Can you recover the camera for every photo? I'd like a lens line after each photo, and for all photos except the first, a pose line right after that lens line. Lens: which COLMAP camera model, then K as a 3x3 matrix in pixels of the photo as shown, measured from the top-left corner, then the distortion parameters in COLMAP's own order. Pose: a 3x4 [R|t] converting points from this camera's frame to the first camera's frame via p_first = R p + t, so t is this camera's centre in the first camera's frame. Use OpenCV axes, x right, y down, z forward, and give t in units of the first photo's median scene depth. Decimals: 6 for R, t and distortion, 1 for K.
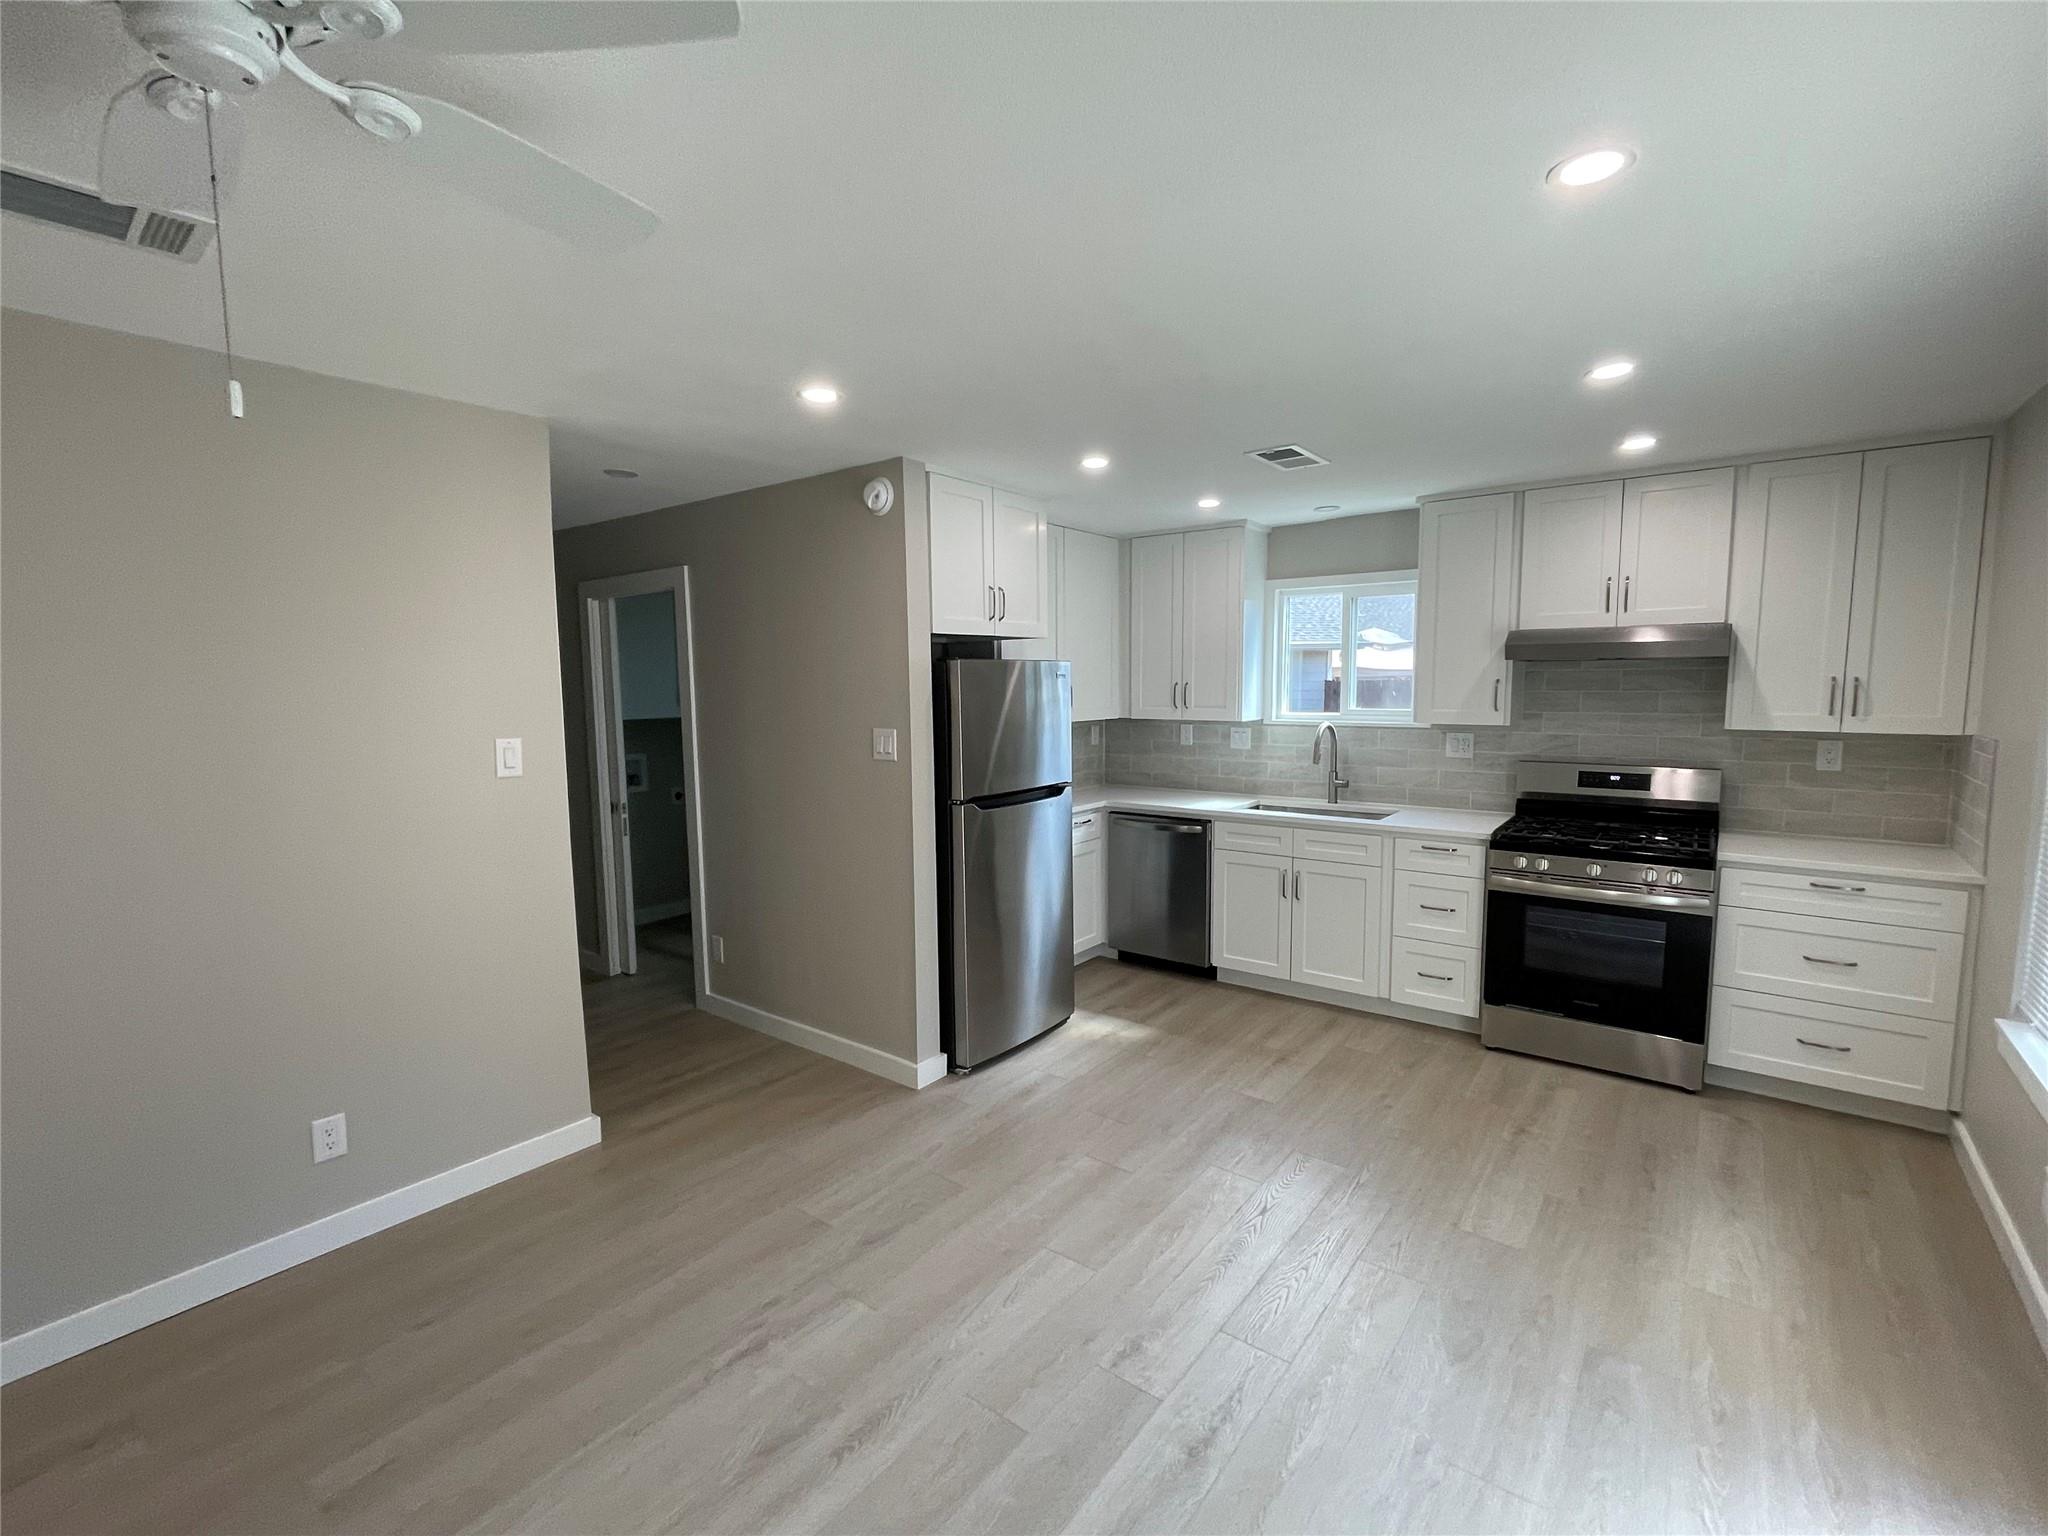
lens RADIAL K [[914.4, 0, 1023.2], [0, 914.4, 759.8], [0, 0, 1]] dist [-0.000150, -0.001274]
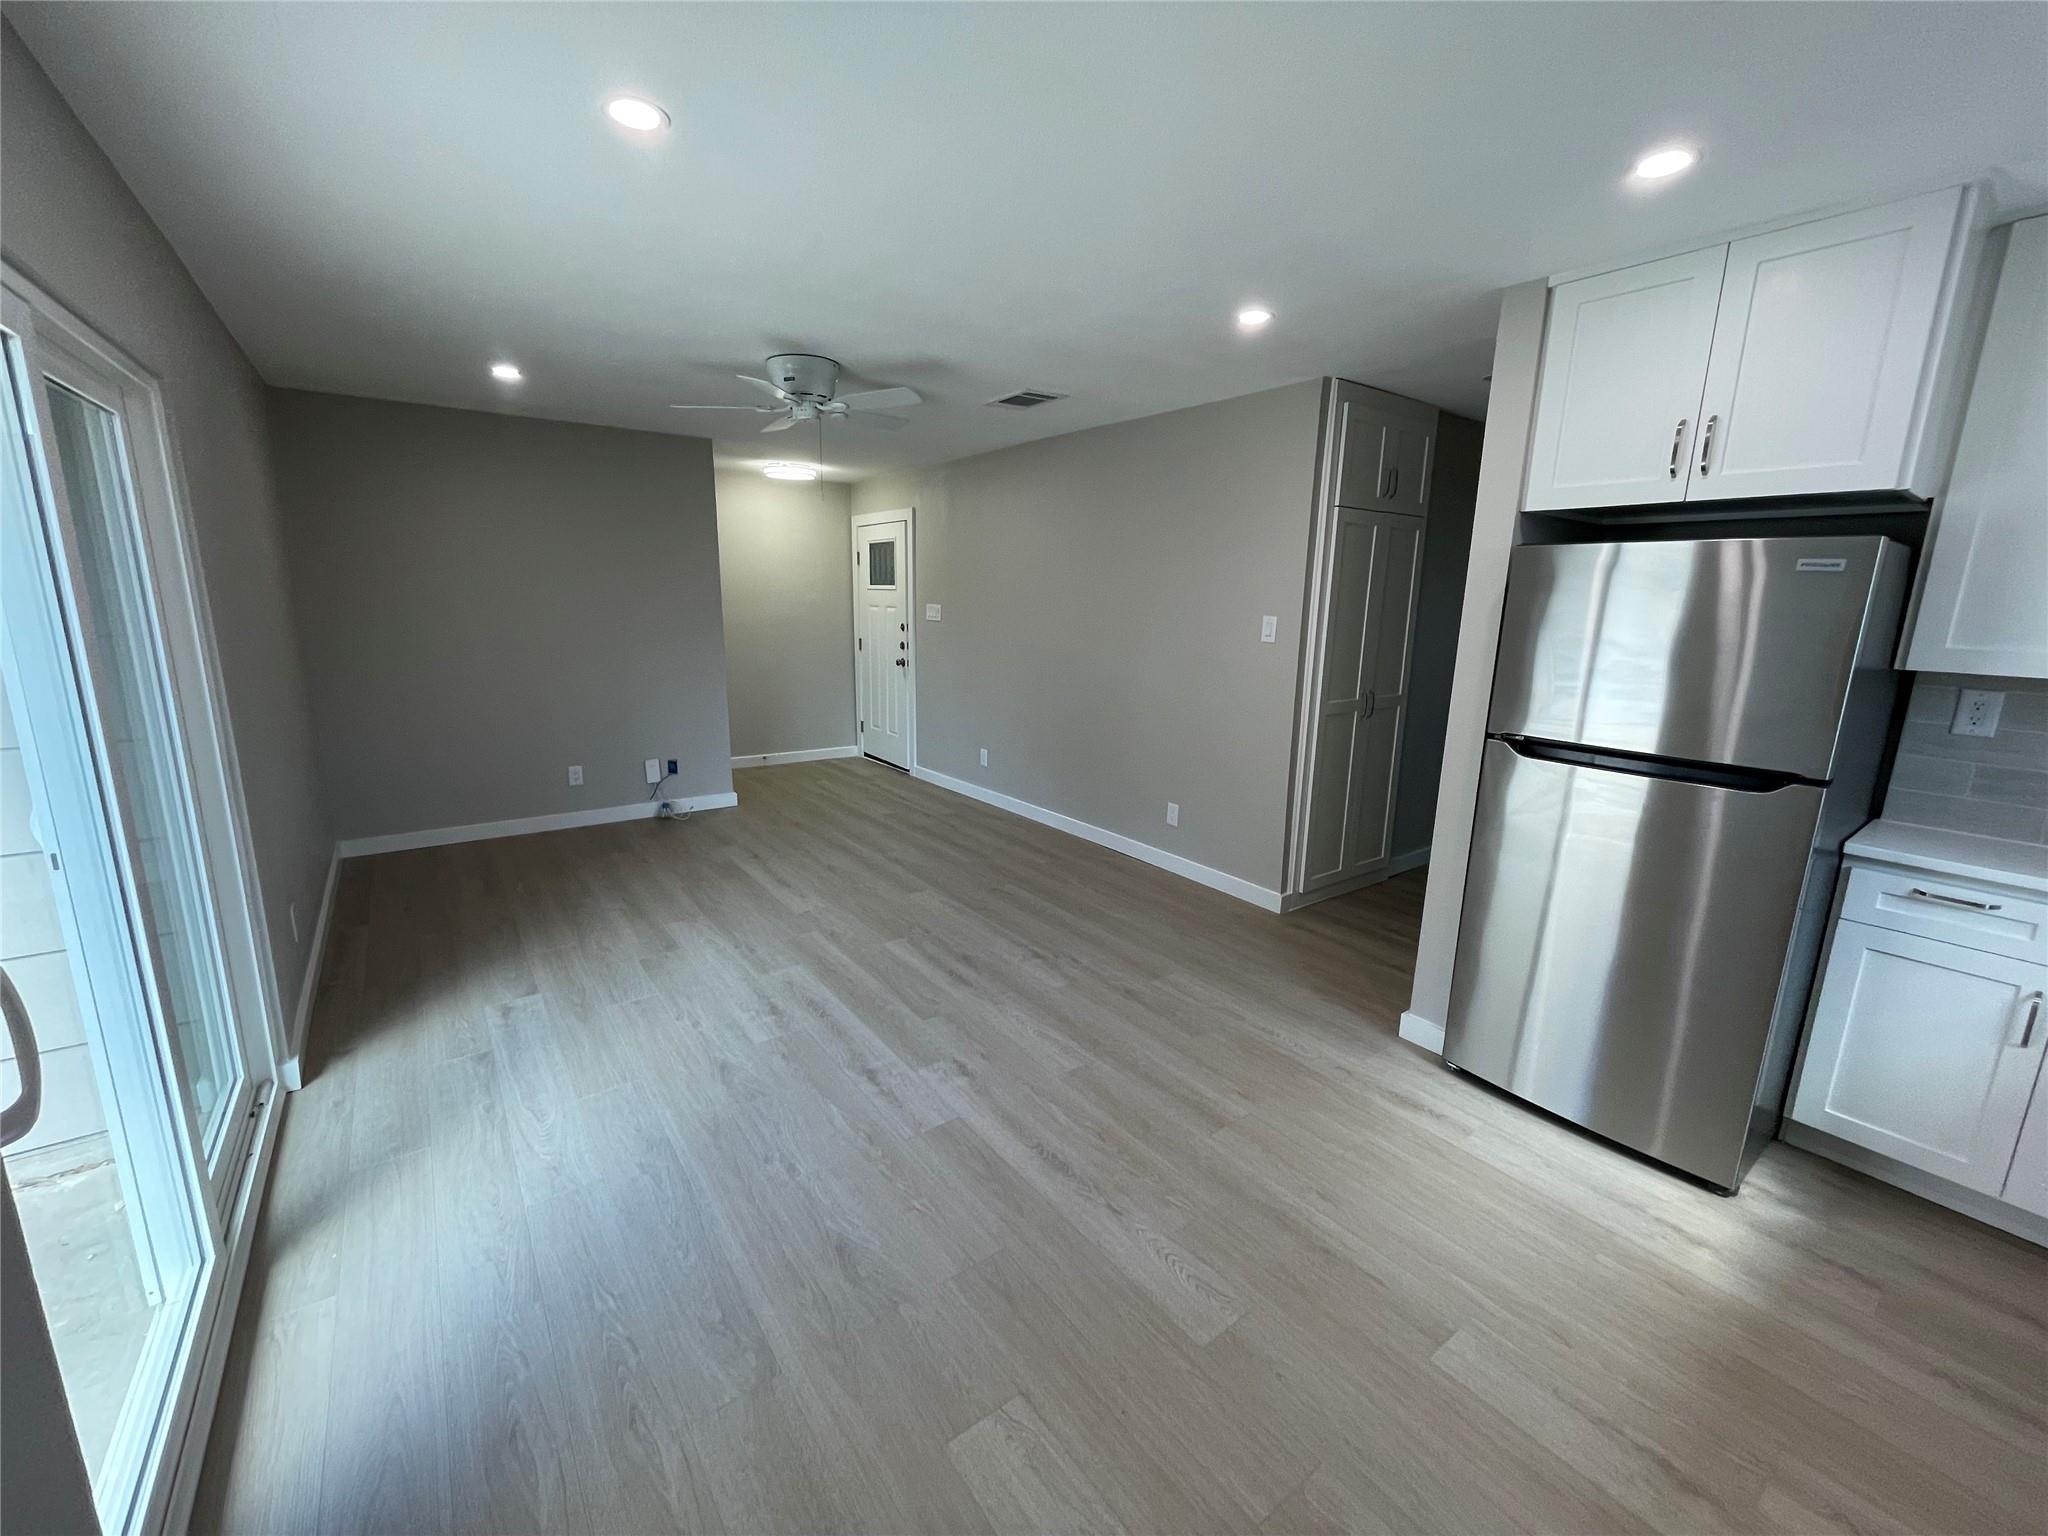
lens RADIAL K [[831.2, 0, 1022.0], [0, 831.2, 769.7], [0, 0, 1]] dist [-0.001495, -0.000525]
pose [[-0.278024, 0.204075, -0.938646, 0.648735], [-0.101874, 0.965396, 0.240066, -0.049462], [0.955157, 0.162368, -0.247613, 0.736467]]
